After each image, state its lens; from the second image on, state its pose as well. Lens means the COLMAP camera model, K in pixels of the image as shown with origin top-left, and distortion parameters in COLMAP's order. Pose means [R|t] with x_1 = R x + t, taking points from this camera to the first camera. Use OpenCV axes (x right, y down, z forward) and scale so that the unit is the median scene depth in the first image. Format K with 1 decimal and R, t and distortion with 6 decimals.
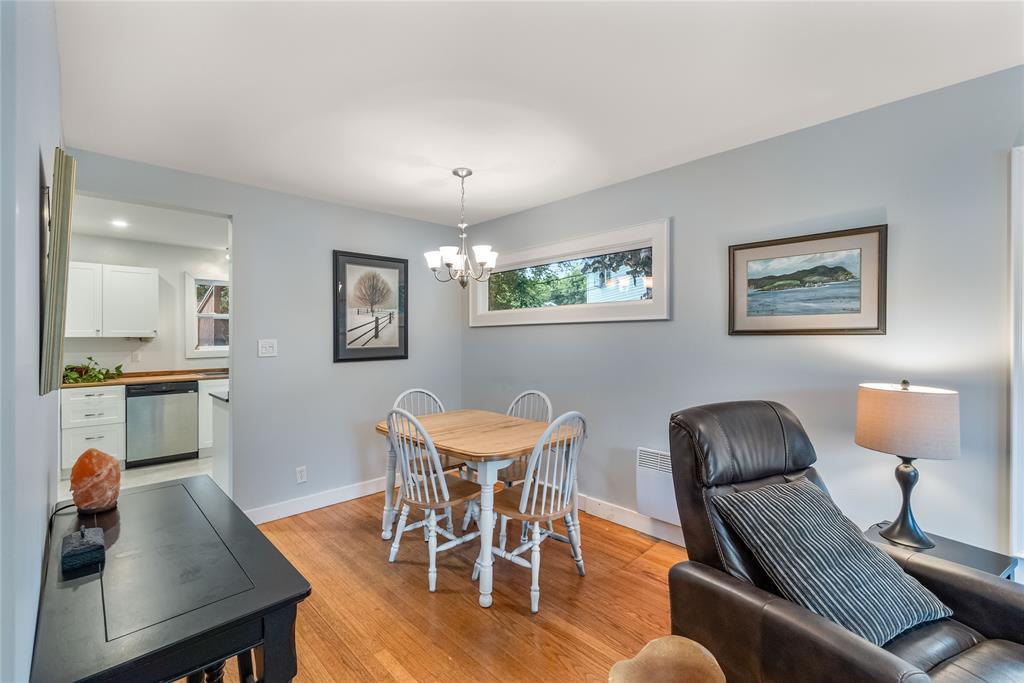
lens RADIAL K [[441.1, 0, 515.0], [0, 441.1, 340.0], [0, 0, 1]] dist [0.001998, 0.000625]
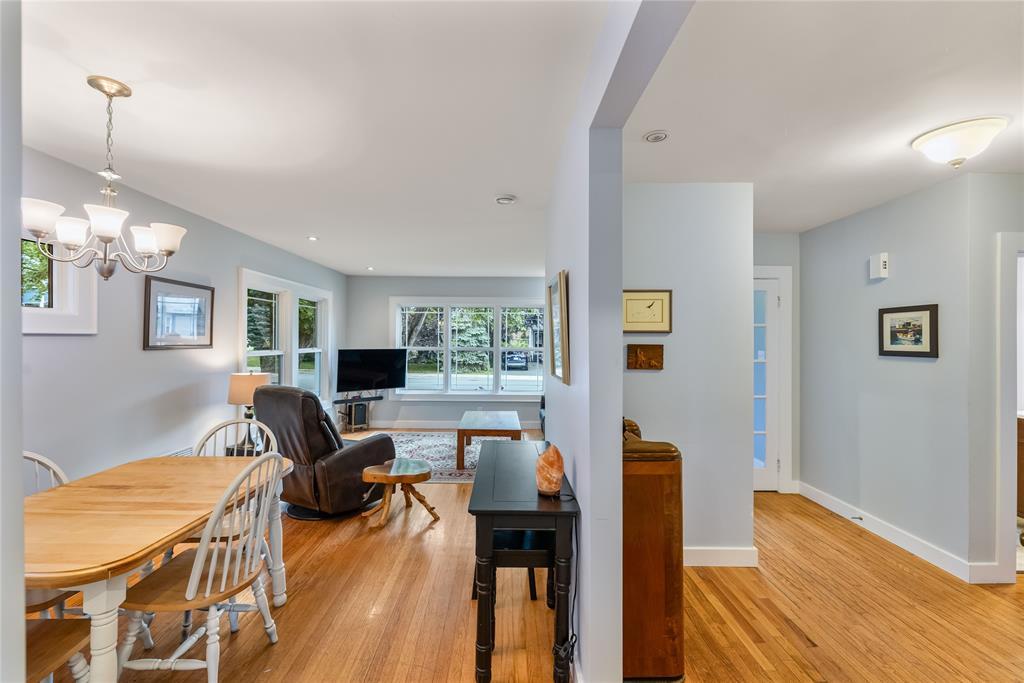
lens RADIAL K [[441.1, 0, 506.0], [0, 441.1, 341.5], [0, 0, 1]] dist [0.001998, 0.000625]
pose [[-0.717220, -0.002407, 0.696842, -0.728774], [0.003762, 0.999966, 0.007326, -0.027413], [-0.696836, 0.007876, -0.717187, 0.832688]]
